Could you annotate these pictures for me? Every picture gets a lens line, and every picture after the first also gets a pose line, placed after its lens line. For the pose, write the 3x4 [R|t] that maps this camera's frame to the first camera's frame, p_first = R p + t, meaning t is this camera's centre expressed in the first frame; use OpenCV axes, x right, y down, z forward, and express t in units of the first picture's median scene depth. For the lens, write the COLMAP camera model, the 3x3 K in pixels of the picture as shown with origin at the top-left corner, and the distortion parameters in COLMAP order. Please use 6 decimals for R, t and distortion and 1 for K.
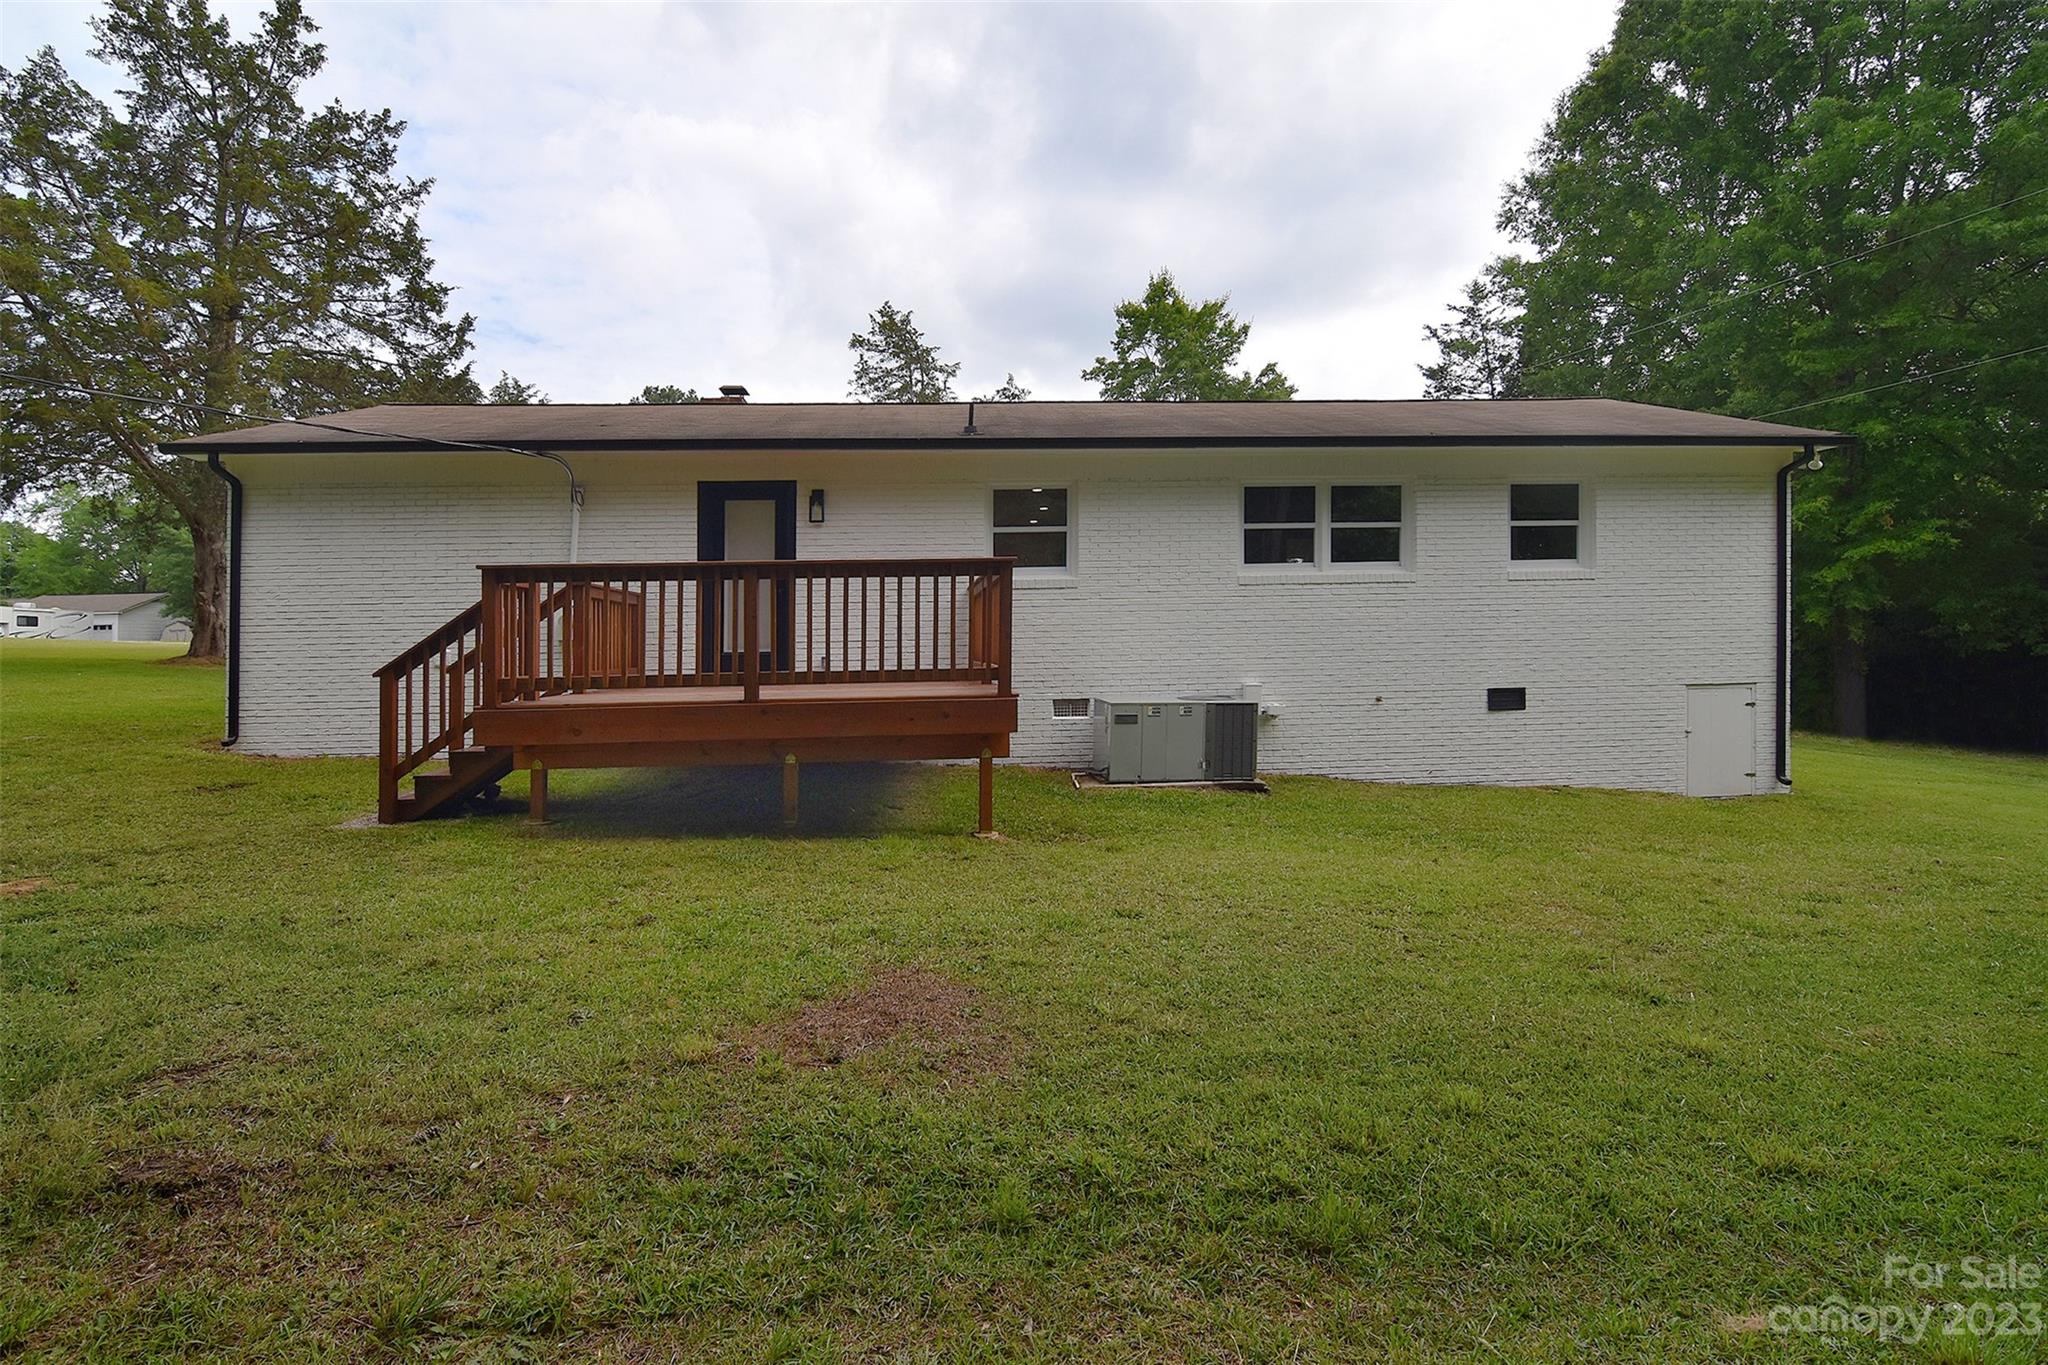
lens RADIAL K [[1013.7, 0, 1023.9], [0, 1013.7, 653.8], [0, 0, 1]] dist [-0.011217, -0.000034]
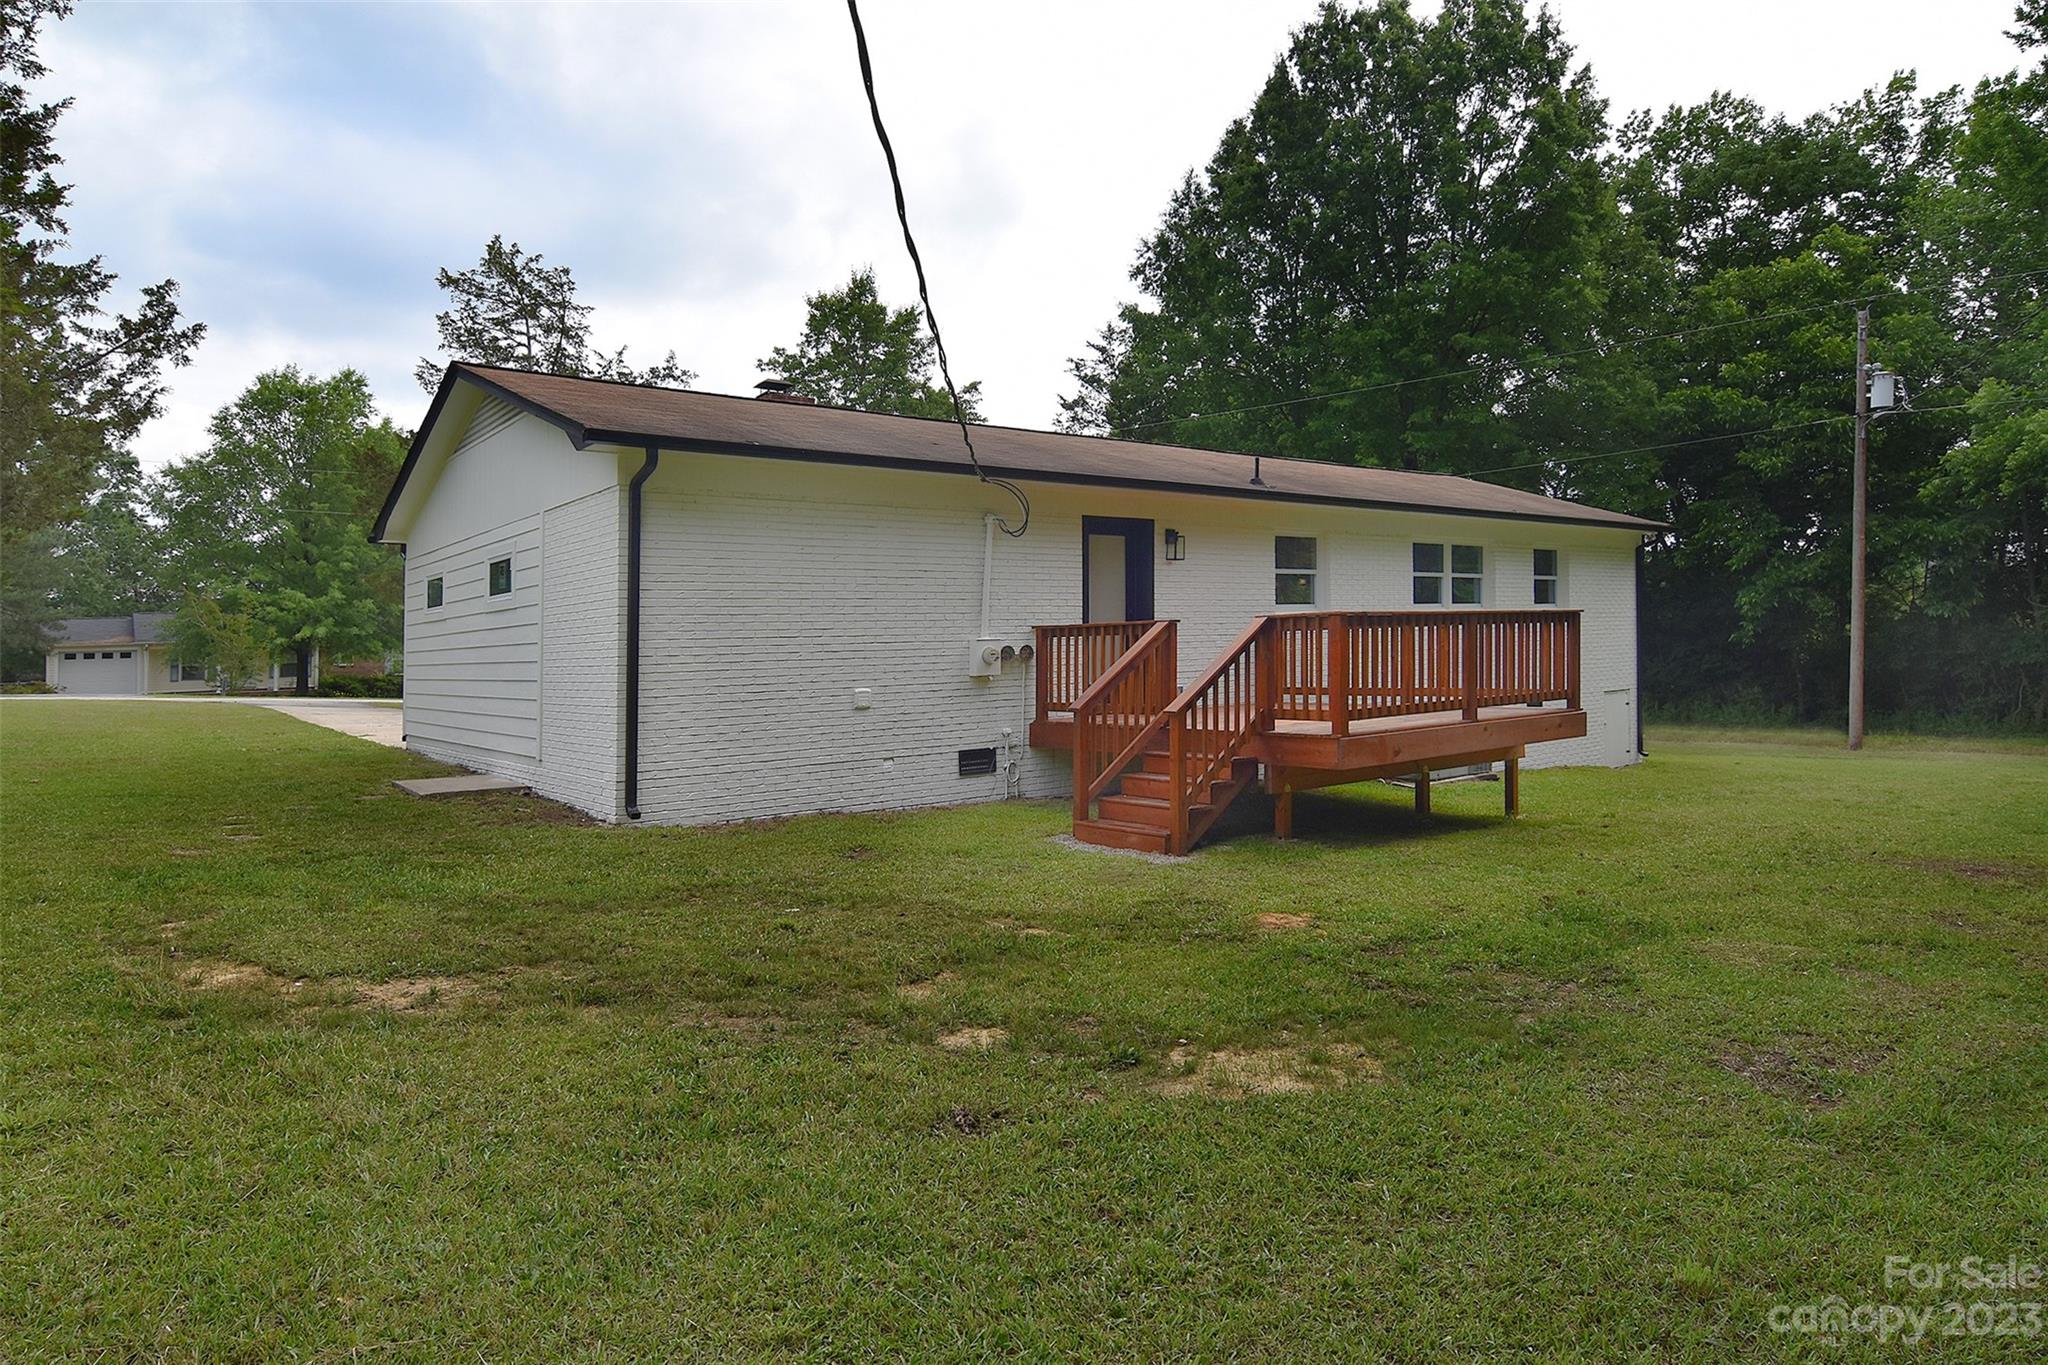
lens RADIAL K [[1180.8, 0, 1024.0], [0, 1180.8, 682.5], [0, 0, 1]] dist [-0.015608, -0.000183]
pose [[0.829033, -0.022132, 0.558762, -0.345805], [0.018916, 0.999755, 0.011534, -0.006311], [-0.558880, 0.001008, 0.829248, 0.020652]]
